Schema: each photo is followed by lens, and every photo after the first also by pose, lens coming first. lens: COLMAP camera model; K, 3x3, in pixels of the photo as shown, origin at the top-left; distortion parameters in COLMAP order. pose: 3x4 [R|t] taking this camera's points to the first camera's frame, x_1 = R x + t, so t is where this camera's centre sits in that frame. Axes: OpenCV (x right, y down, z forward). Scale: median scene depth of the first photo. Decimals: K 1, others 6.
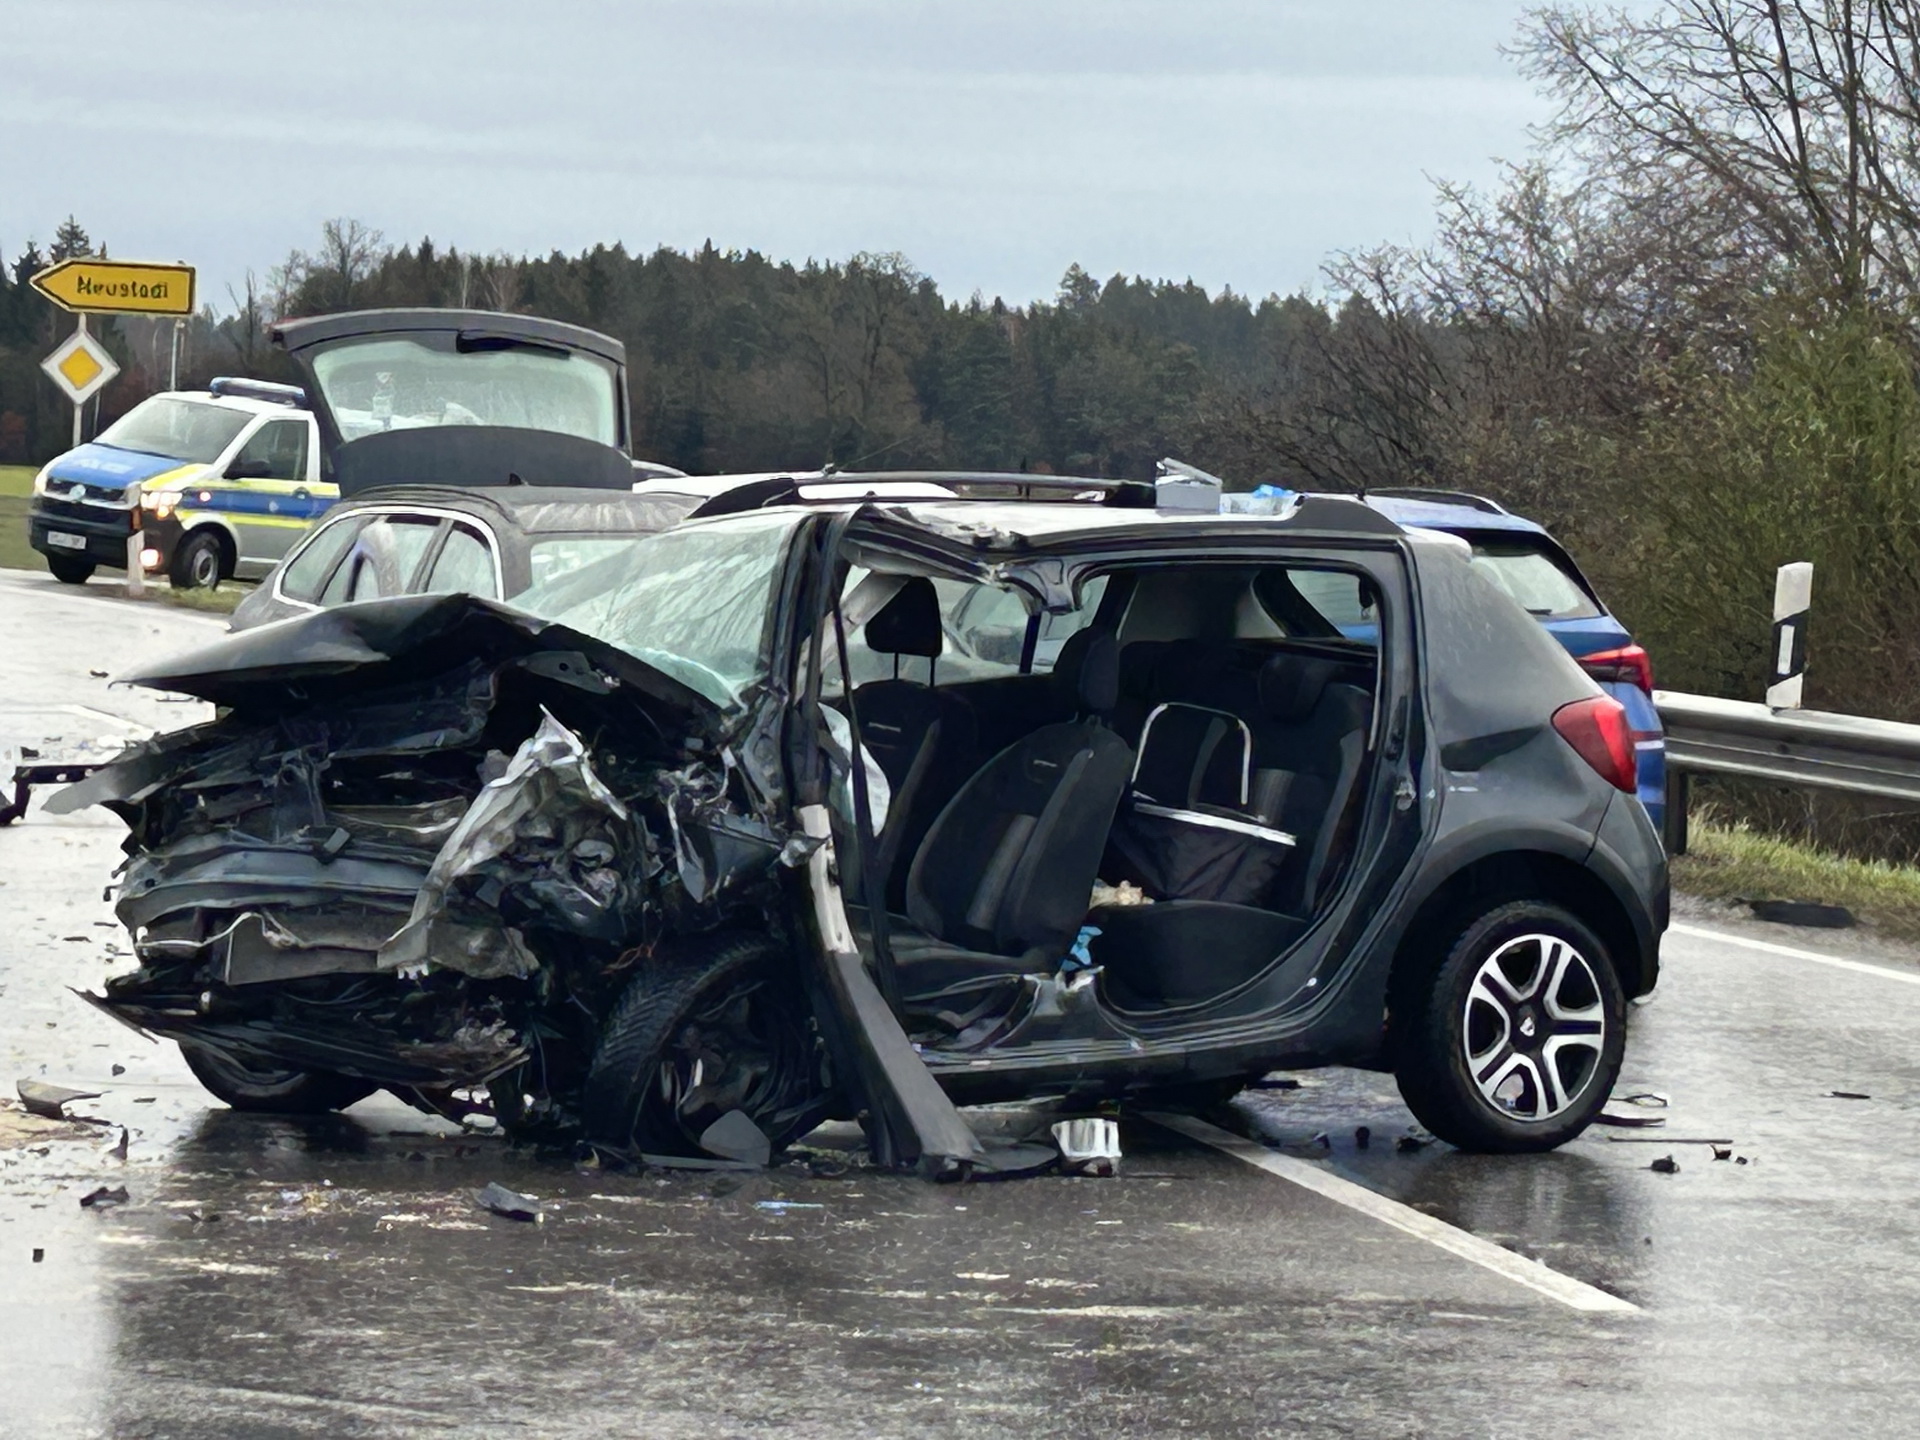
lens RADIAL K [[7443.7, 0, 960.0], [0, 7443.7, 720.0], [0, 0, 1]] dist [0.381947, 2.212062]
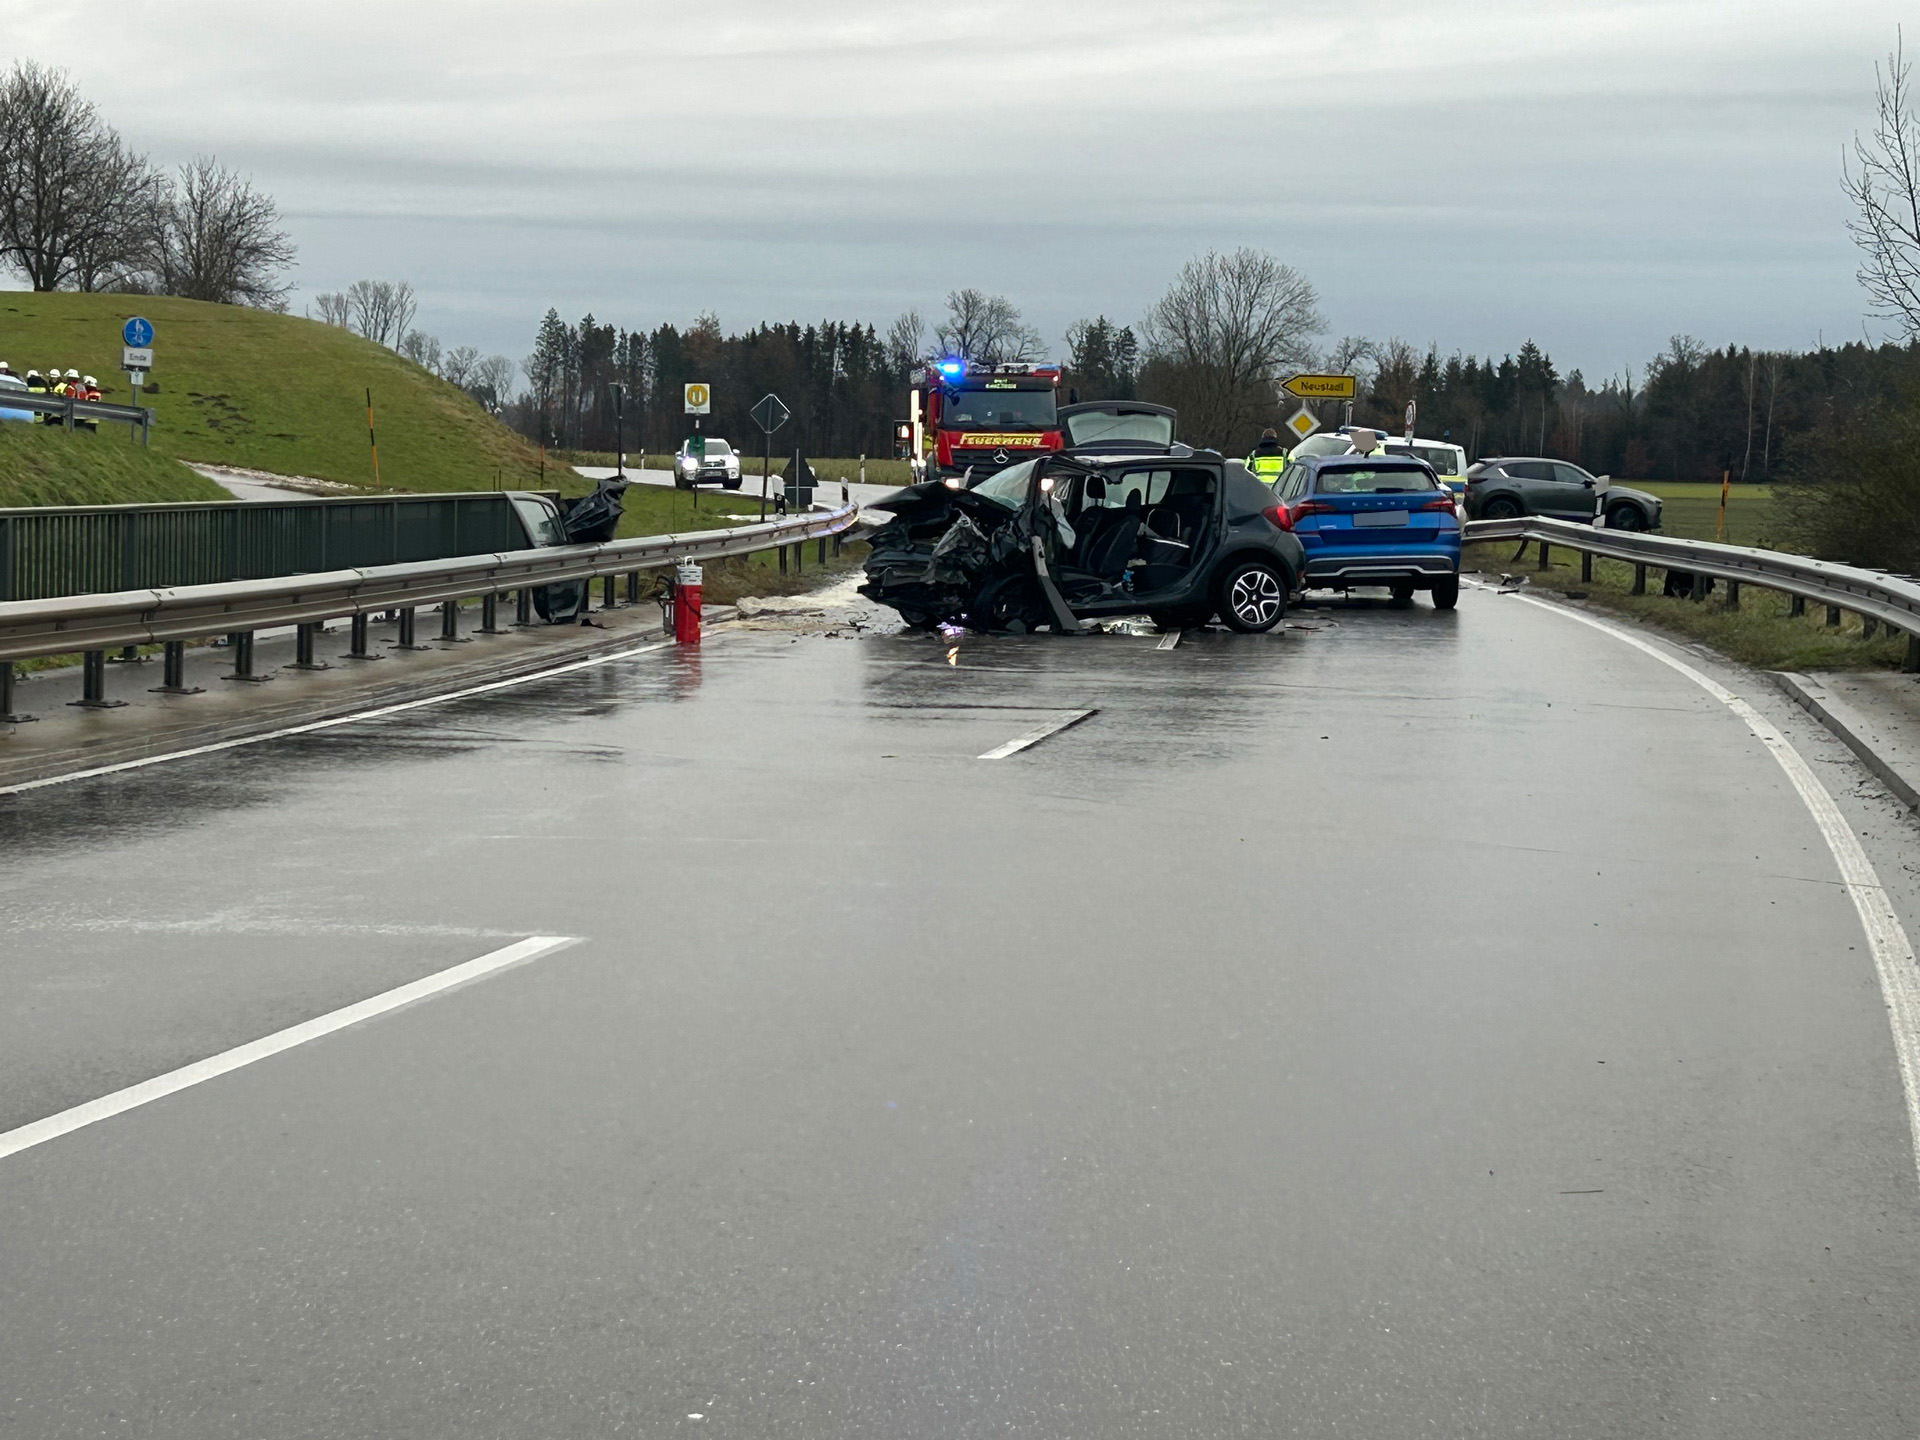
lens RADIAL K [[4171.5, 0, 960.0], [0, 4171.5, 720.0], [0, 0, 1]] dist [0.054996, 0.191299]
pose [[0.967355, -0.007414, -0.253316, 0.468795], [0.013400, 0.999670, 0.021913, 0.056797], [0.253070, -0.024592, 0.967135, -1.021286]]
